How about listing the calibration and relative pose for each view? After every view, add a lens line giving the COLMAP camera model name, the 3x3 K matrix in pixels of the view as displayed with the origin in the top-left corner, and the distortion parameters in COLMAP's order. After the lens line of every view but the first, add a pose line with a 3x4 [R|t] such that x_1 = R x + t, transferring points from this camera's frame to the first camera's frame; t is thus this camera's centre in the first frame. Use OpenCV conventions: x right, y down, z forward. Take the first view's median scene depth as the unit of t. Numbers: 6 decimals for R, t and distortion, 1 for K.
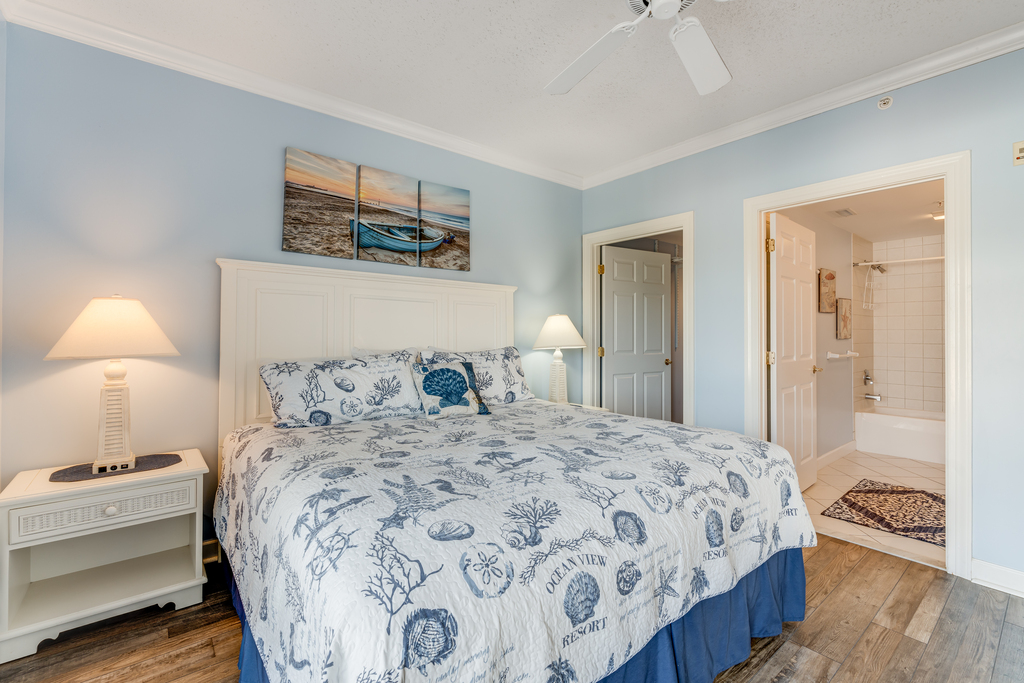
lens RADIAL K [[442.9, 0, 512.2], [0, 442.9, 336.1], [0, 0, 1]] dist [0.010642, -0.002091]
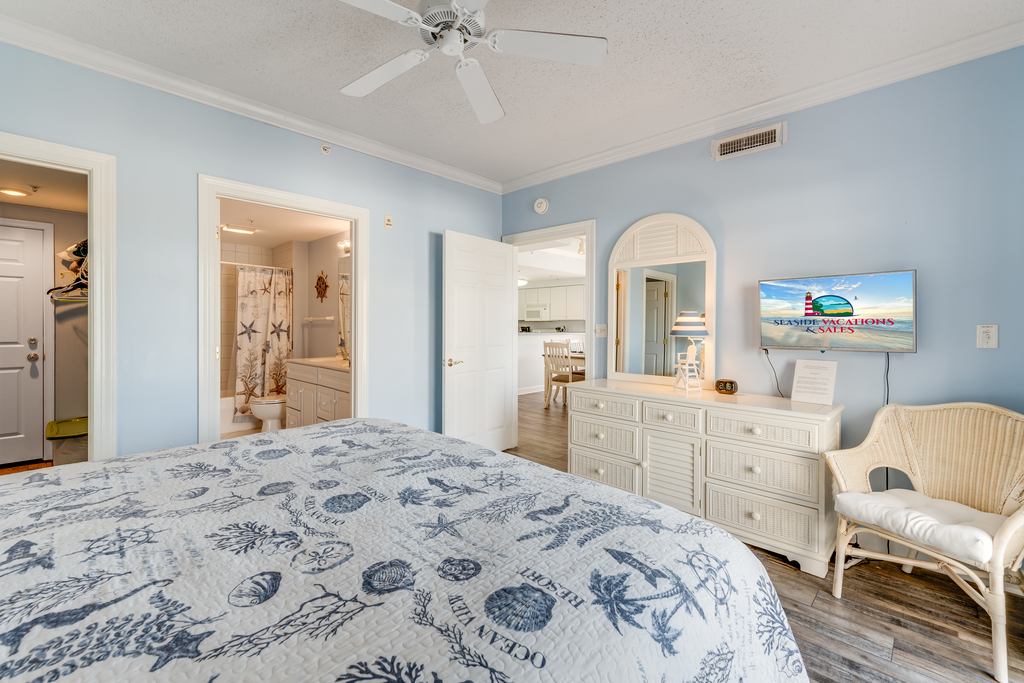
lens RADIAL K [[442.9, 0, 505.8], [0, 442.9, 327.6], [0, 0, 1]] dist [0.010642, -0.002091]
pose [[-0.117402, -0.003212, 0.993079, -0.901705], [0.002484, 0.999991, 0.003528, -0.013194], [-0.993081, 0.002881, -0.117393, 1.082752]]
